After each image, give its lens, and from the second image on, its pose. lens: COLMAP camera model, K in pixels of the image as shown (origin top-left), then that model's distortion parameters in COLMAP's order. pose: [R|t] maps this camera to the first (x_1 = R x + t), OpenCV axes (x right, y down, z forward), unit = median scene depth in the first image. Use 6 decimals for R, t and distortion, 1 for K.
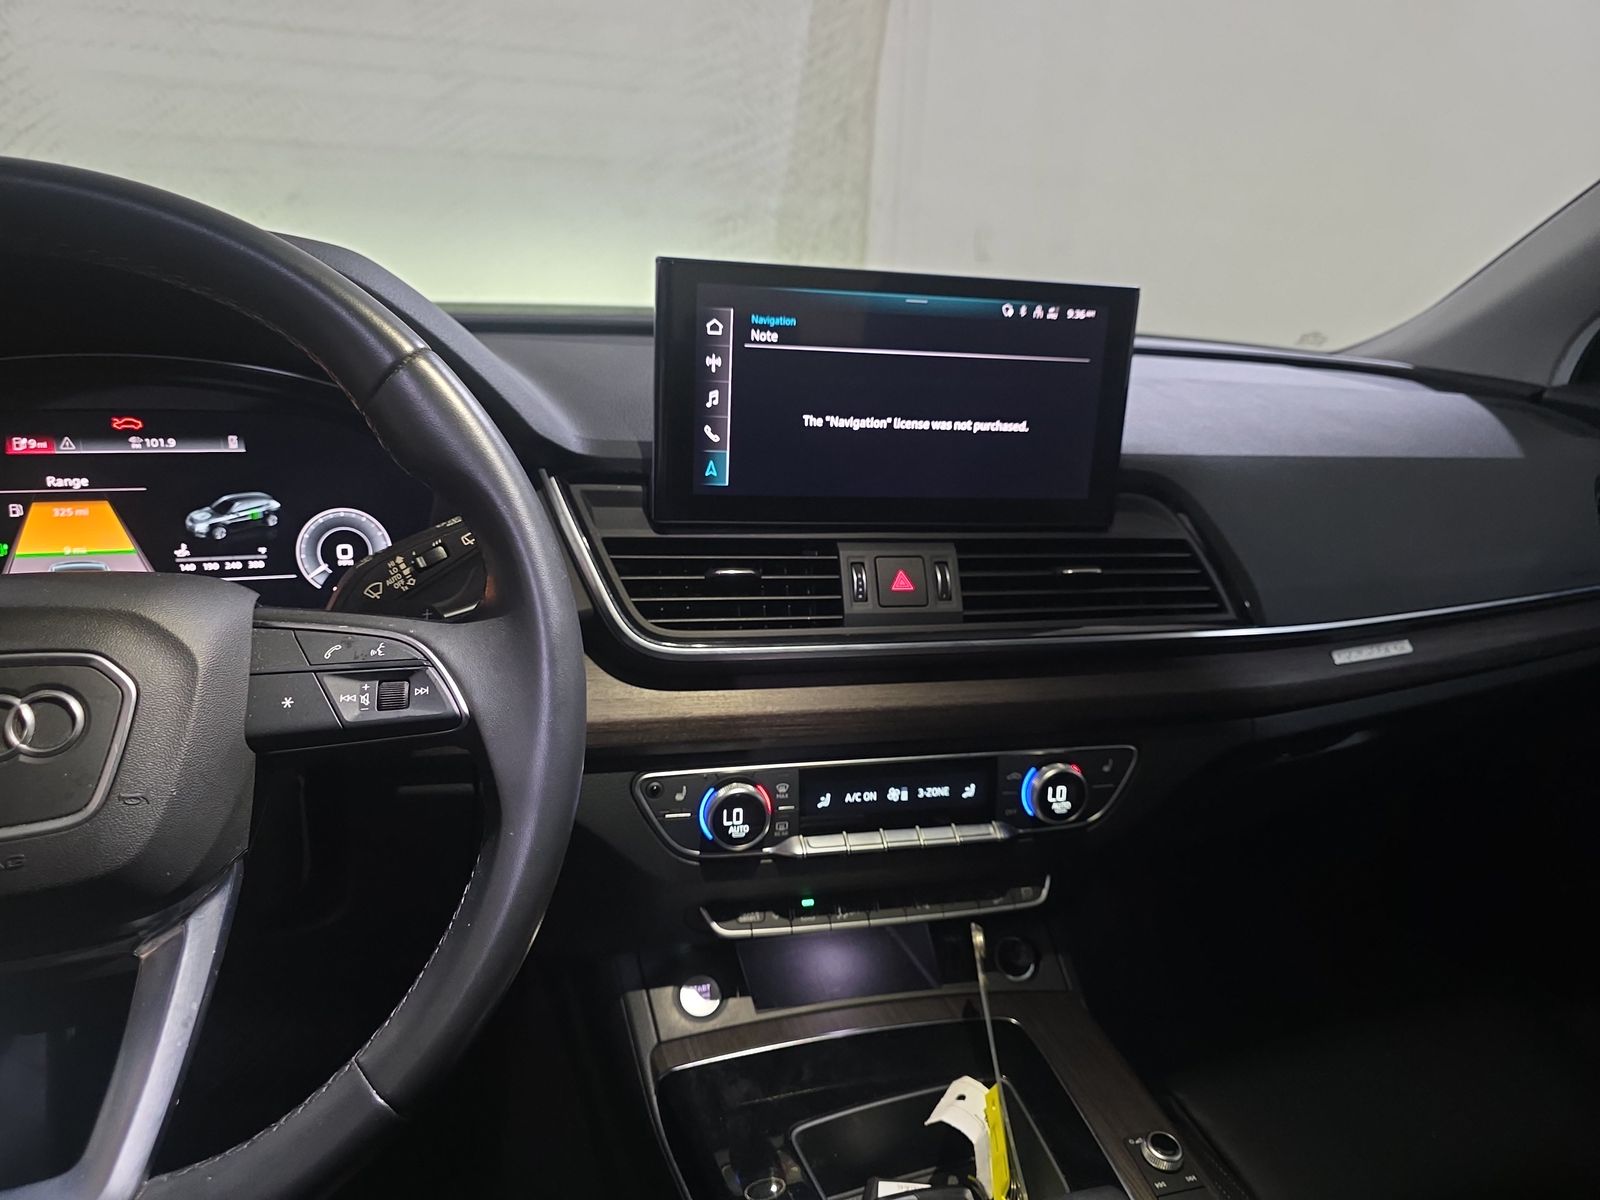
lens RADIAL K [[1065.0, 0, 772.5], [0, 1065.0, 675.8], [0, 0, 1]] dist [0.046633, -0.037037]
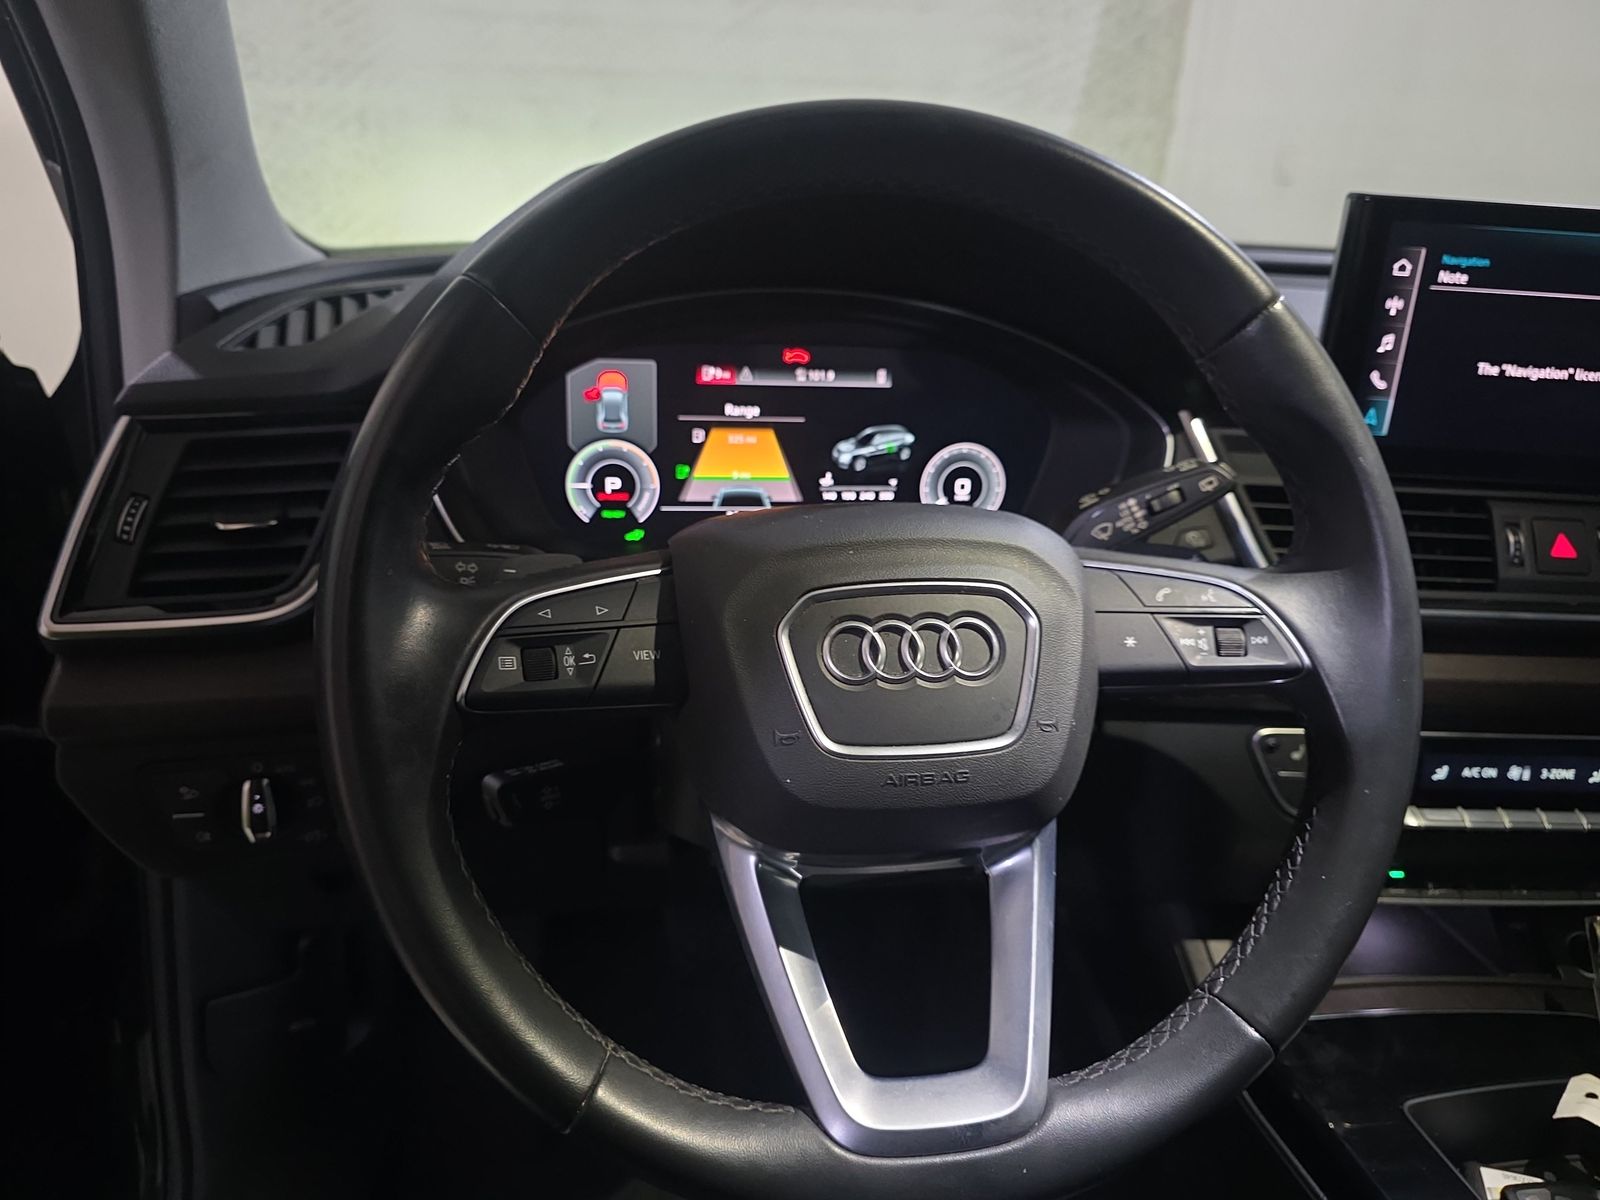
lens RADIAL K [[1065.0, 0, 774.4], [0, 1065.0, 658.3], [0, 0, 1]] dist [0.046633, -0.037037]
pose [[0.984084, 0.077011, -0.160150, -0.415606], [-0.069418, 0.996206, 0.052486, 0.007002], [0.163585, -0.040533, 0.985696, -0.045703]]
